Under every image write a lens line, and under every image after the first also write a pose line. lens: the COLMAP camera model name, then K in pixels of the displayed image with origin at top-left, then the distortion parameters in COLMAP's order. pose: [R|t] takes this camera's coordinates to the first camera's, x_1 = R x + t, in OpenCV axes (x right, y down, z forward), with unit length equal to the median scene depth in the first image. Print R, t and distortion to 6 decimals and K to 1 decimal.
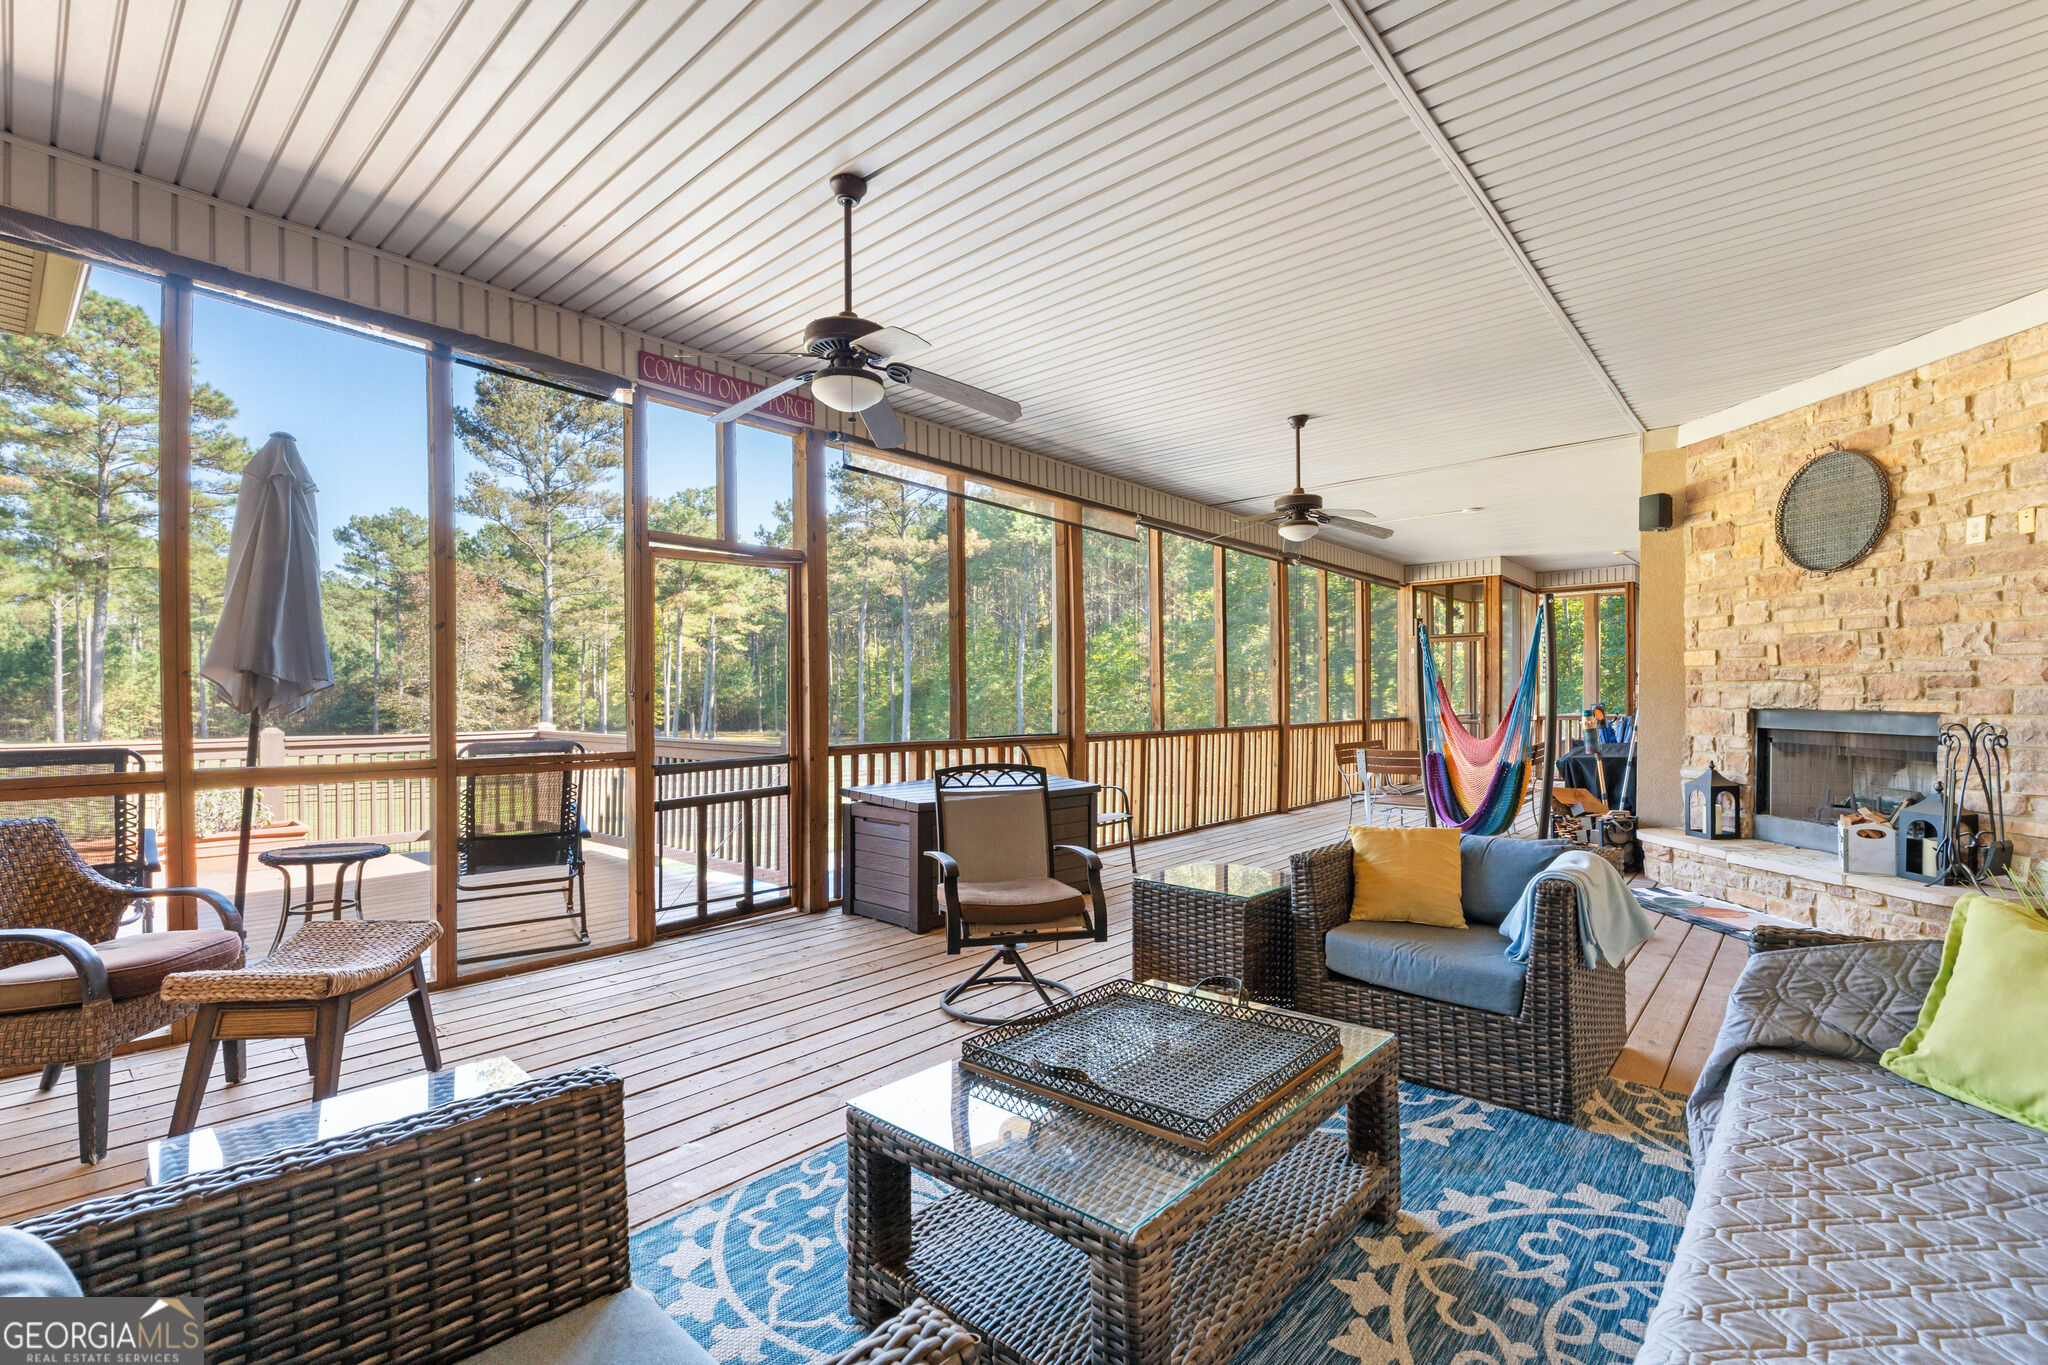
lens RADIAL K [[904.3, 0, 1020.5], [0, 904.3, 699.9], [0, 0, 1]] dist [-0.001709, -0.000120]
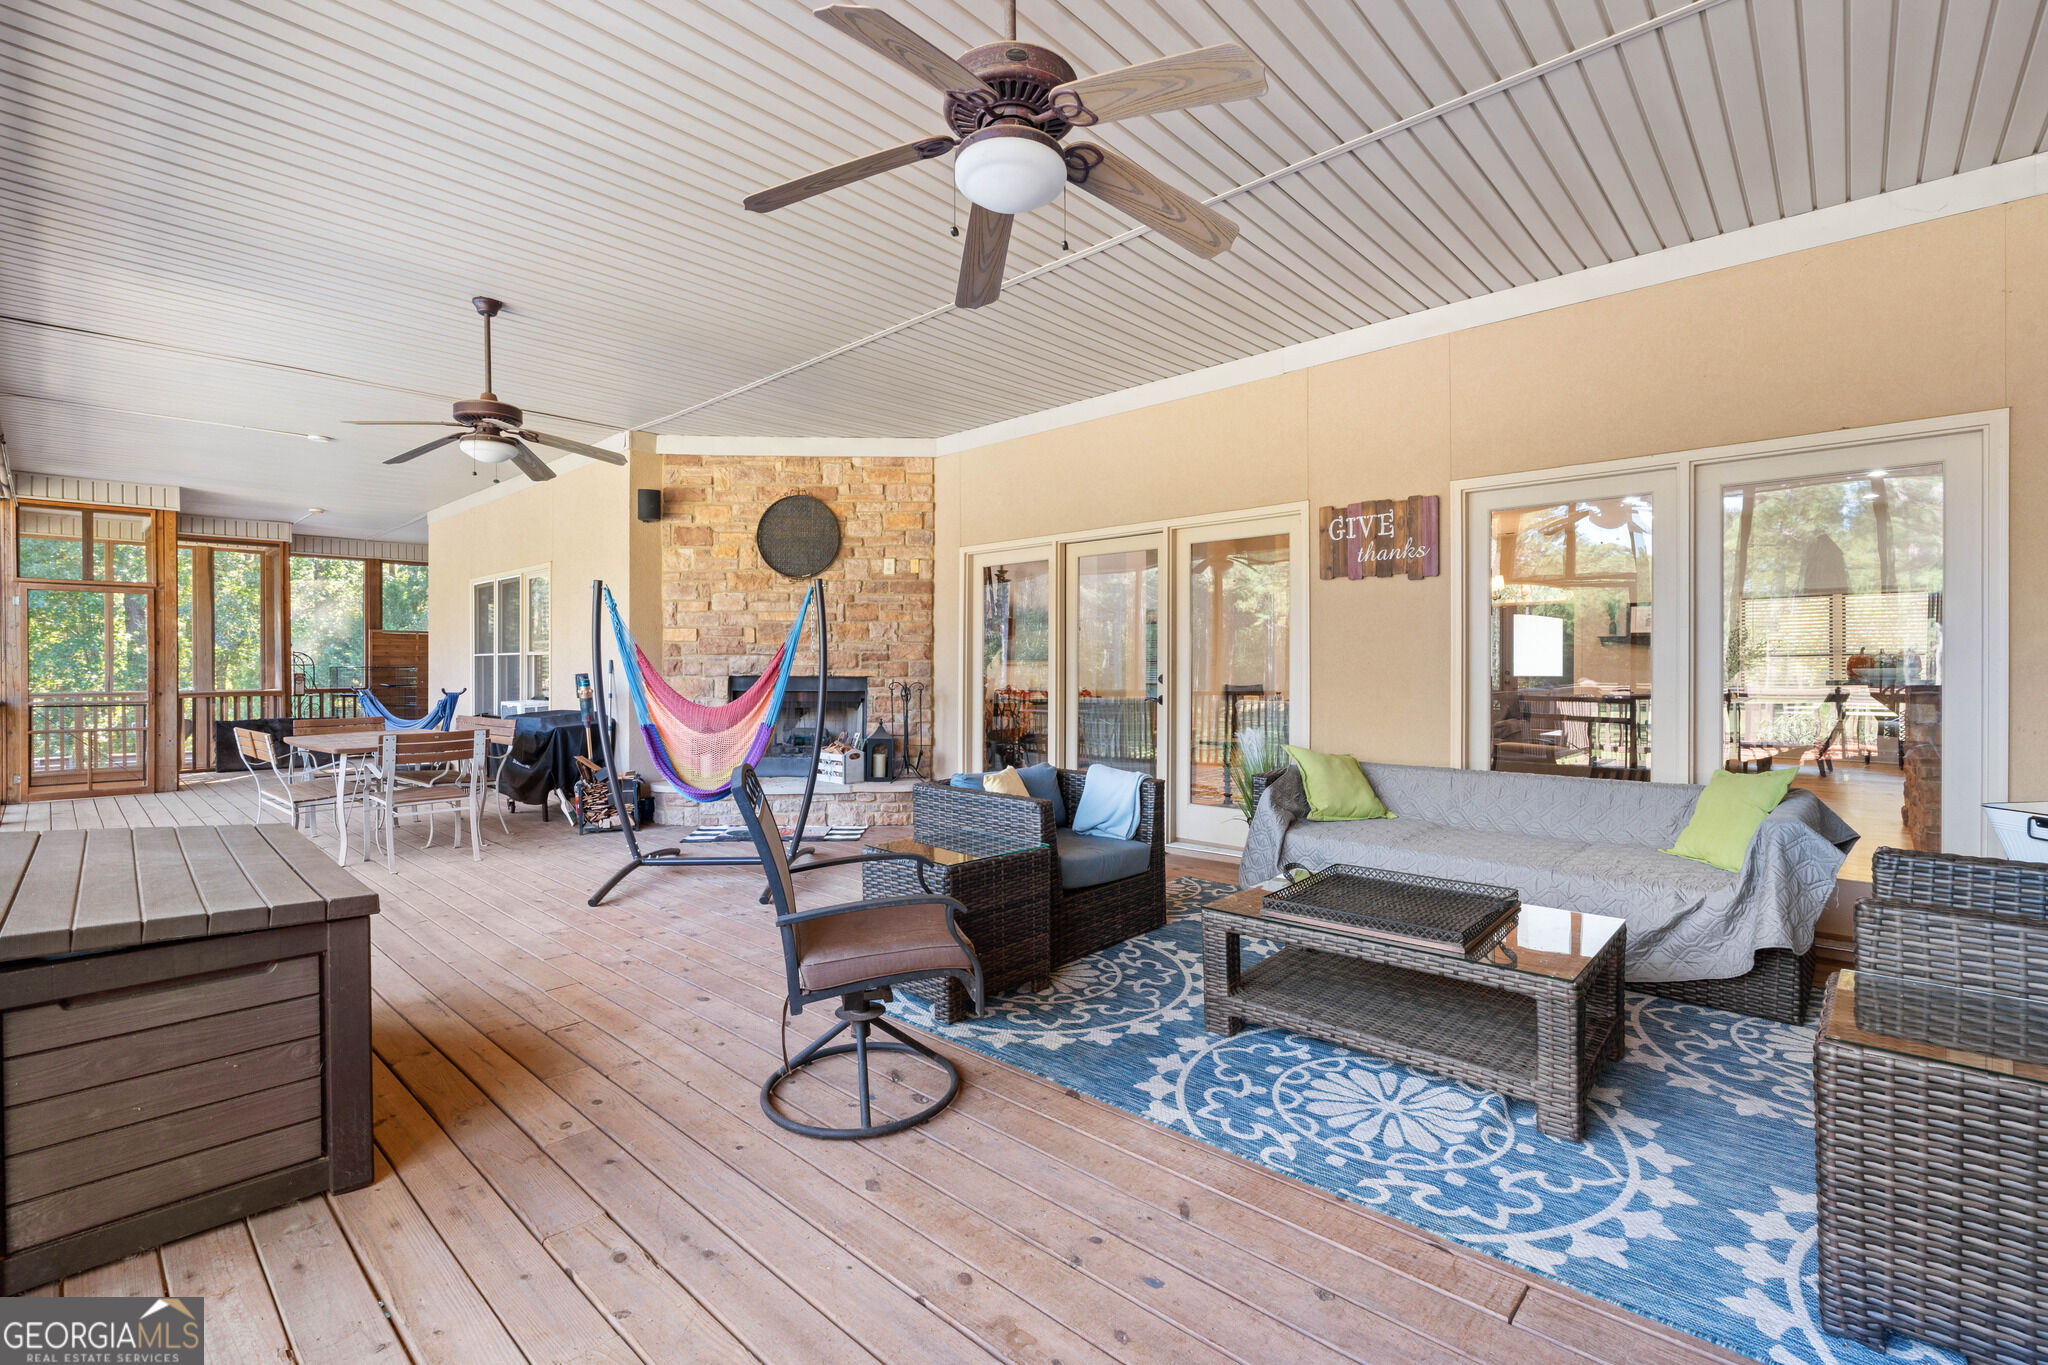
lens RADIAL K [[904.3, 0, 1020.3], [0, 904.3, 669.2], [0, 0, 1]] dist [-0.001709, -0.000120]
pose [[0.021750, 0.000014, 0.999763, -0.532704], [0.006305, 0.999980, -0.000151, 0.003264], [-0.999744, 0.006307, 0.021750, 0.632915]]
